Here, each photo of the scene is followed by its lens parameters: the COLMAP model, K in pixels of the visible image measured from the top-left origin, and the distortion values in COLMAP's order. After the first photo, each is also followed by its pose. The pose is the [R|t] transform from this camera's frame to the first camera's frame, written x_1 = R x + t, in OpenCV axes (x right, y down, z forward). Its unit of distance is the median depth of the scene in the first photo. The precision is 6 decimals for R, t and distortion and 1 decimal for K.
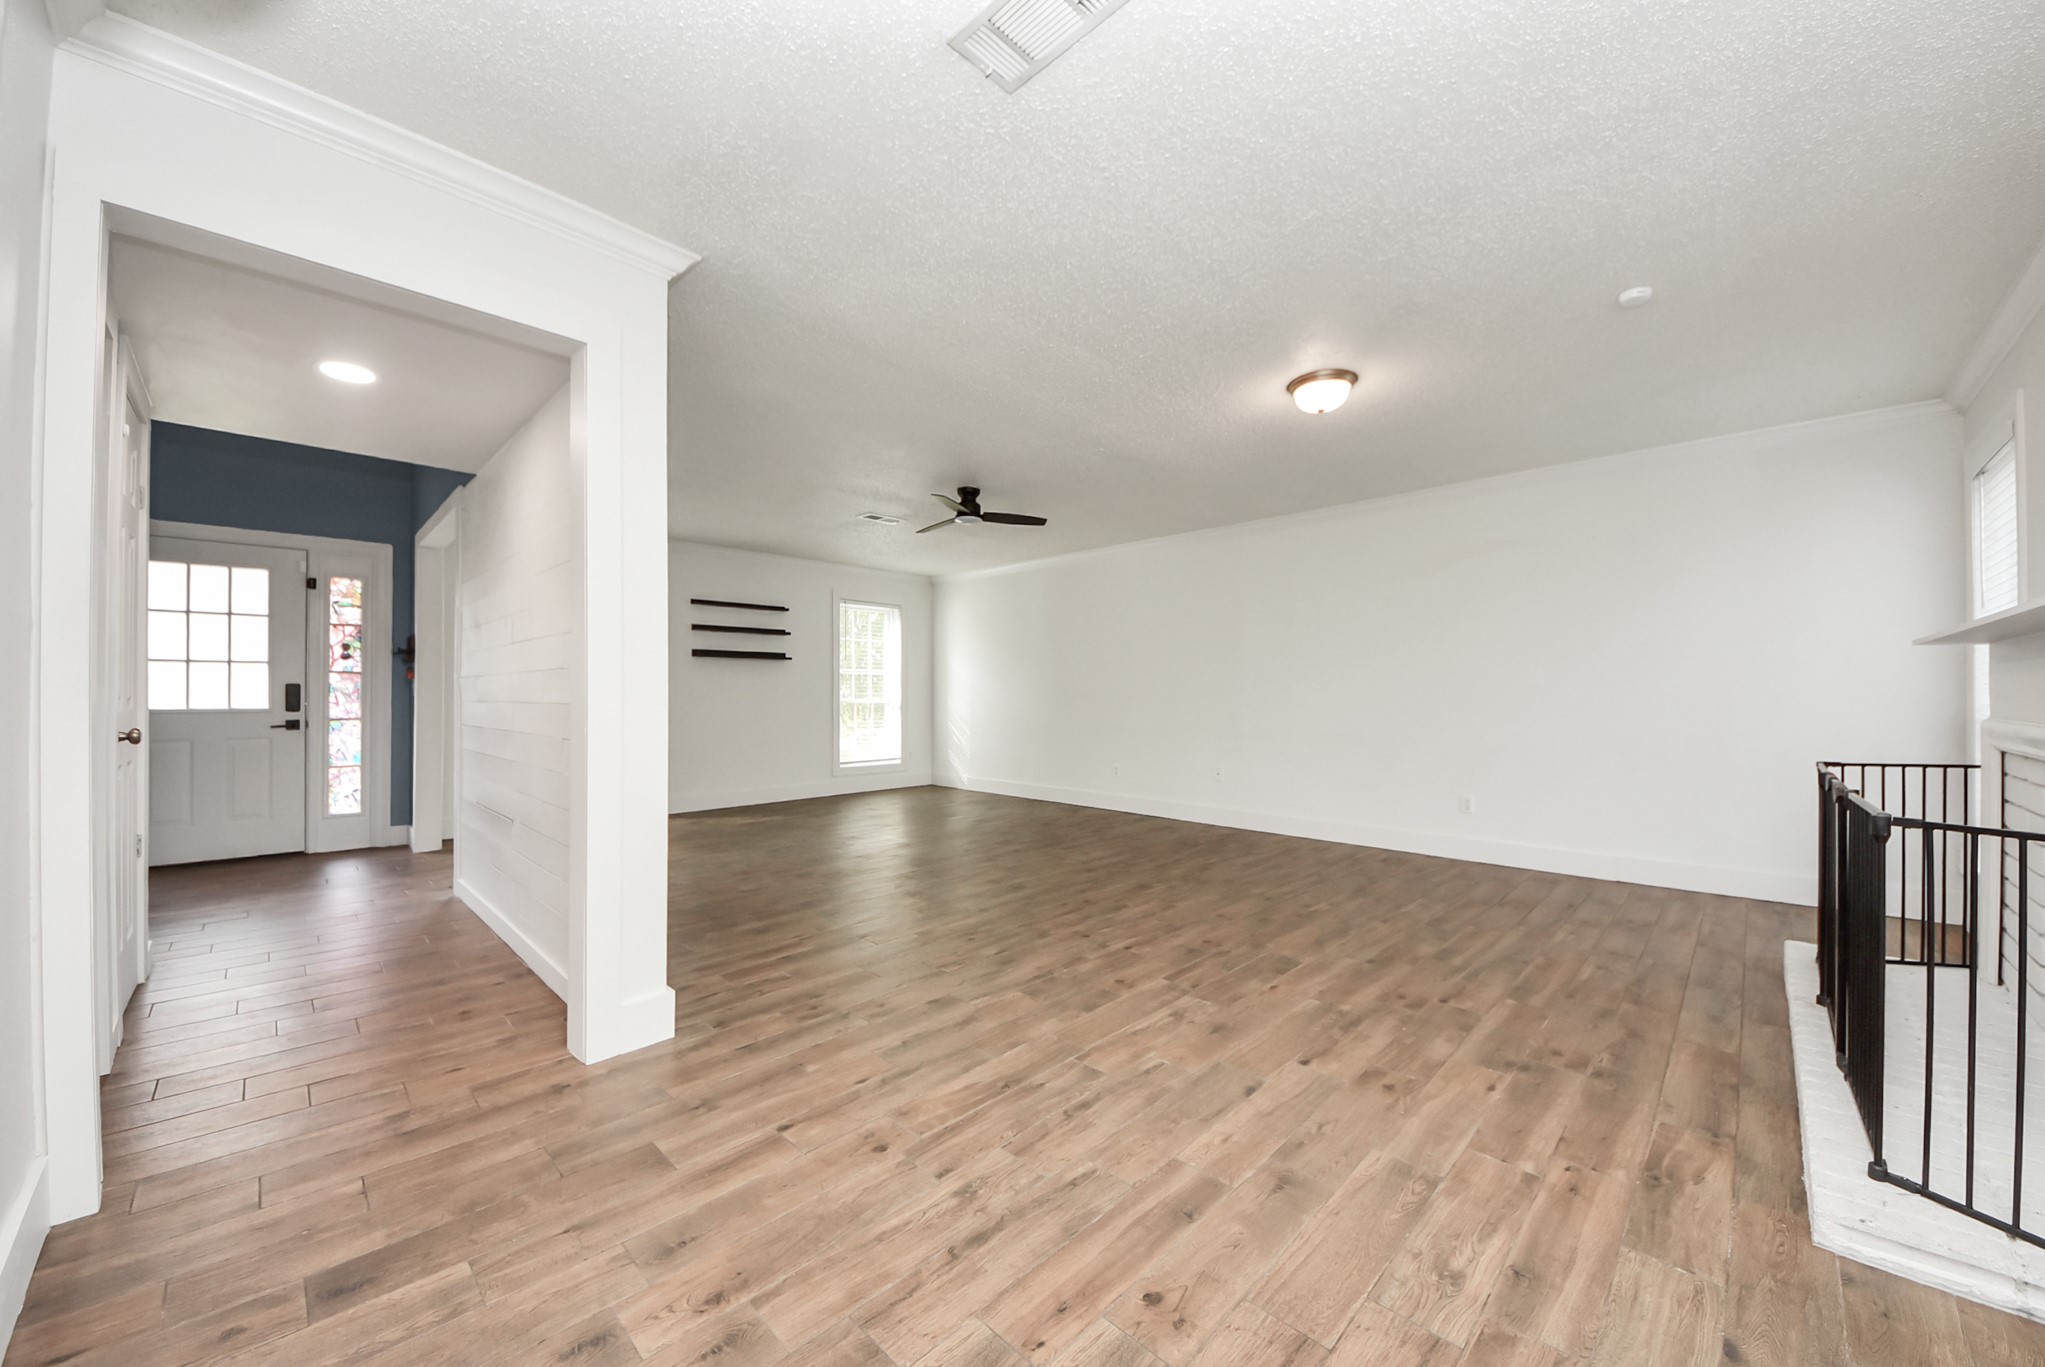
lens RADIAL K [[724.2, 0, 1028.1], [0, 724.2, 686.6], [0, 0, 1]] dist [0.001834, -0.005343]
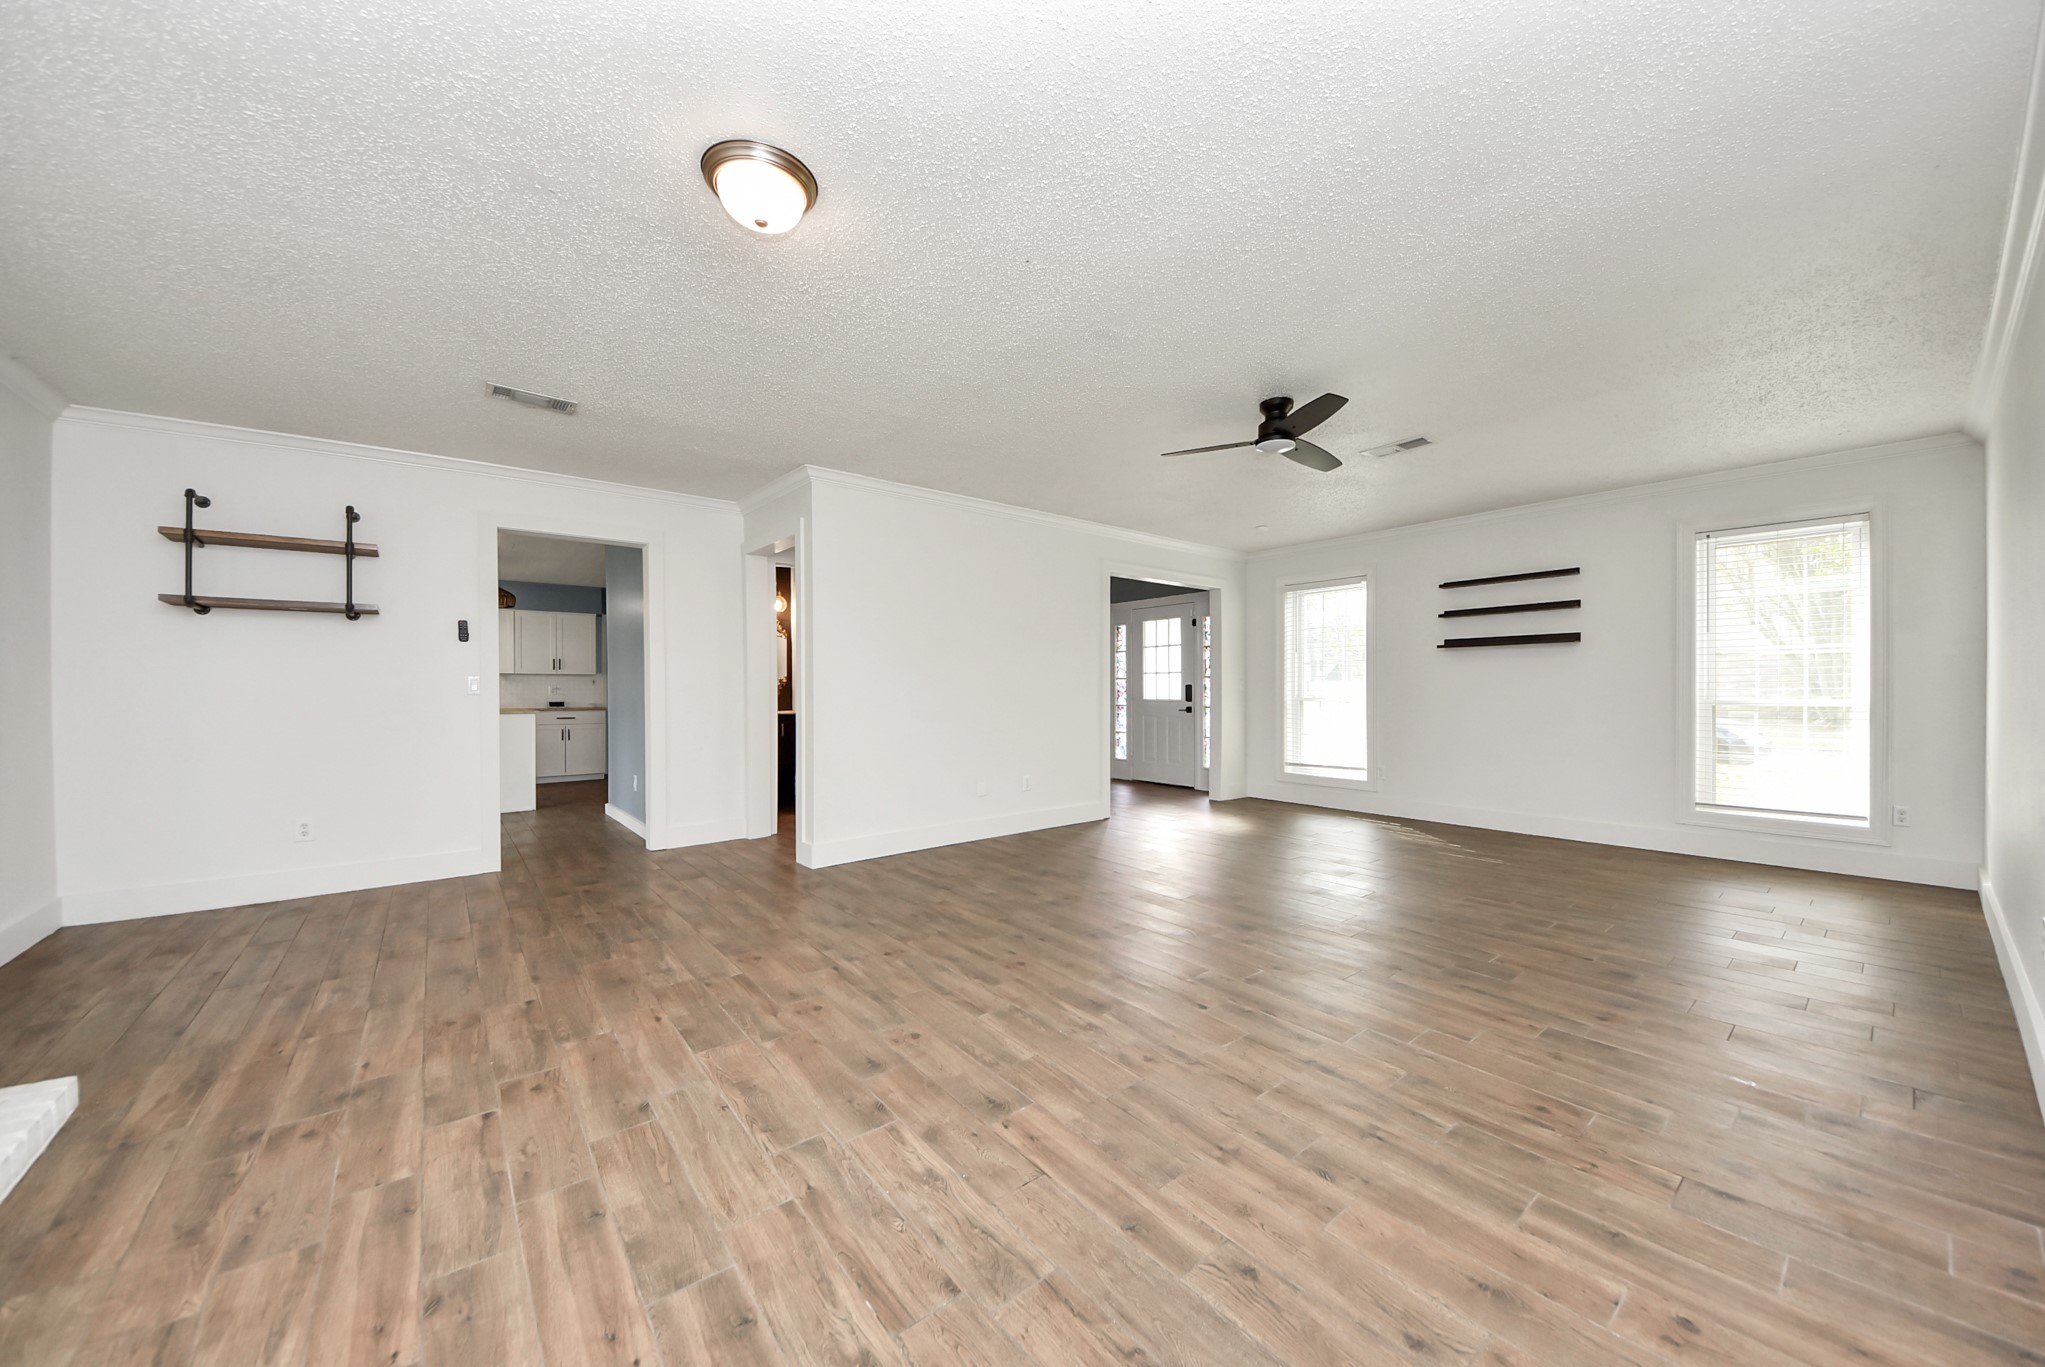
lens RADIAL K [[724.2, 0, 1053.1], [0, 724.2, 674.2], [0, 0, 1]] dist [0.001834, -0.005343]
pose [[-0.077003, -0.017648, -0.996875, 1.059744], [0.015050, 0.999709, -0.018861, -0.002132], [0.996917, -0.016456, -0.076715, 1.361319]]
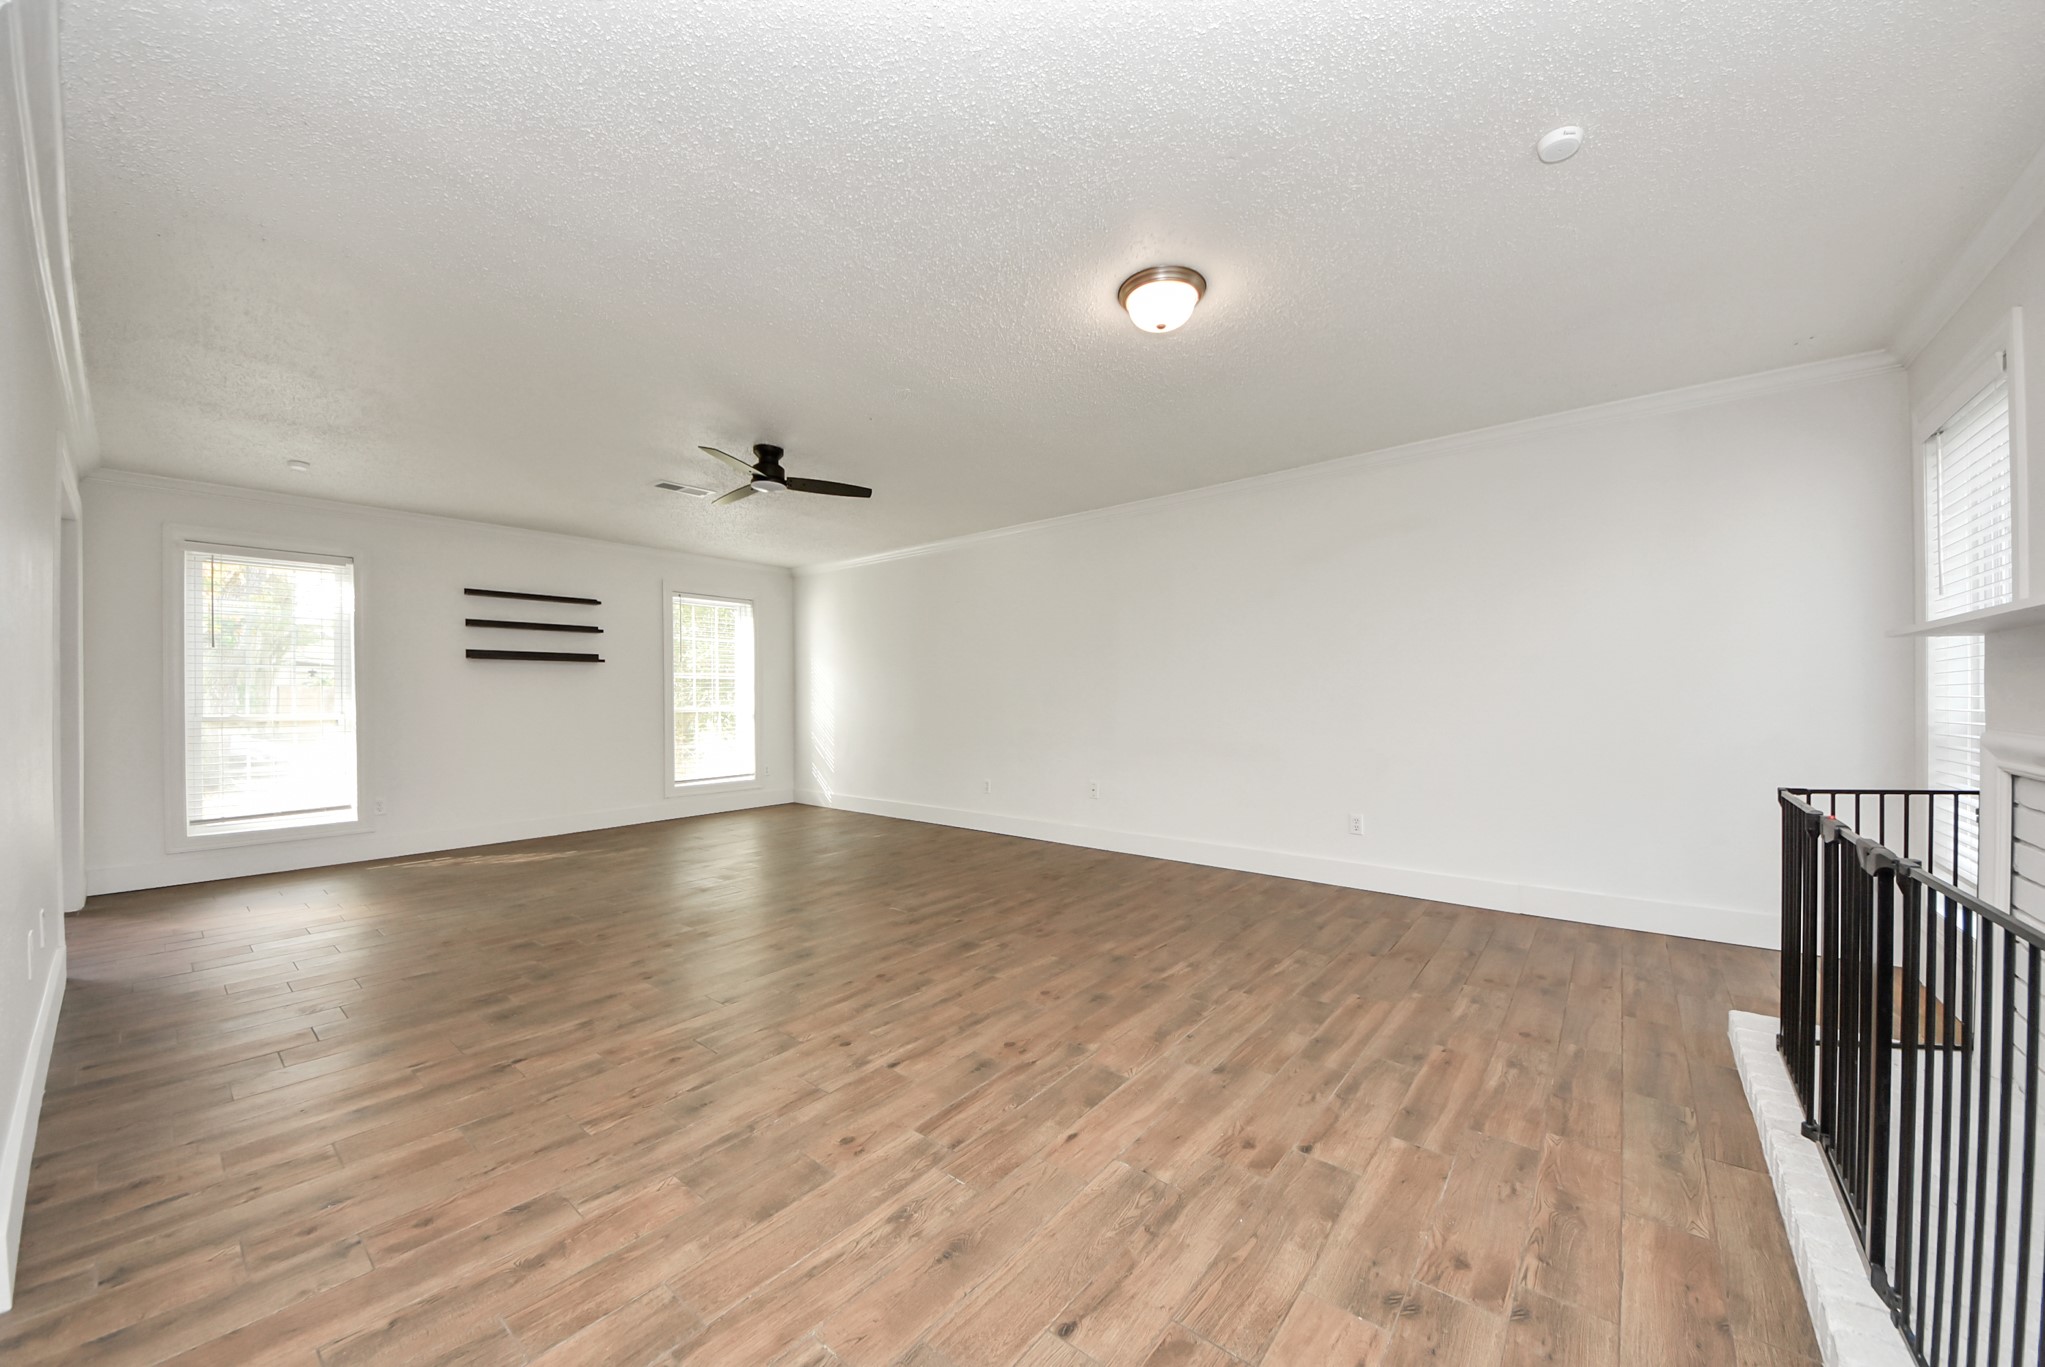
lens RADIAL K [[724.2, 0, 1027.4], [0, 724.2, 697.3], [0, 0, 1]] dist [0.001834, -0.005343]
pose [[0.994868, -0.010886, 0.100598, 0.200043], [0.009528, 0.999857, 0.013965, -0.008611], [-0.100736, -0.012934, 0.994829, 0.282062]]
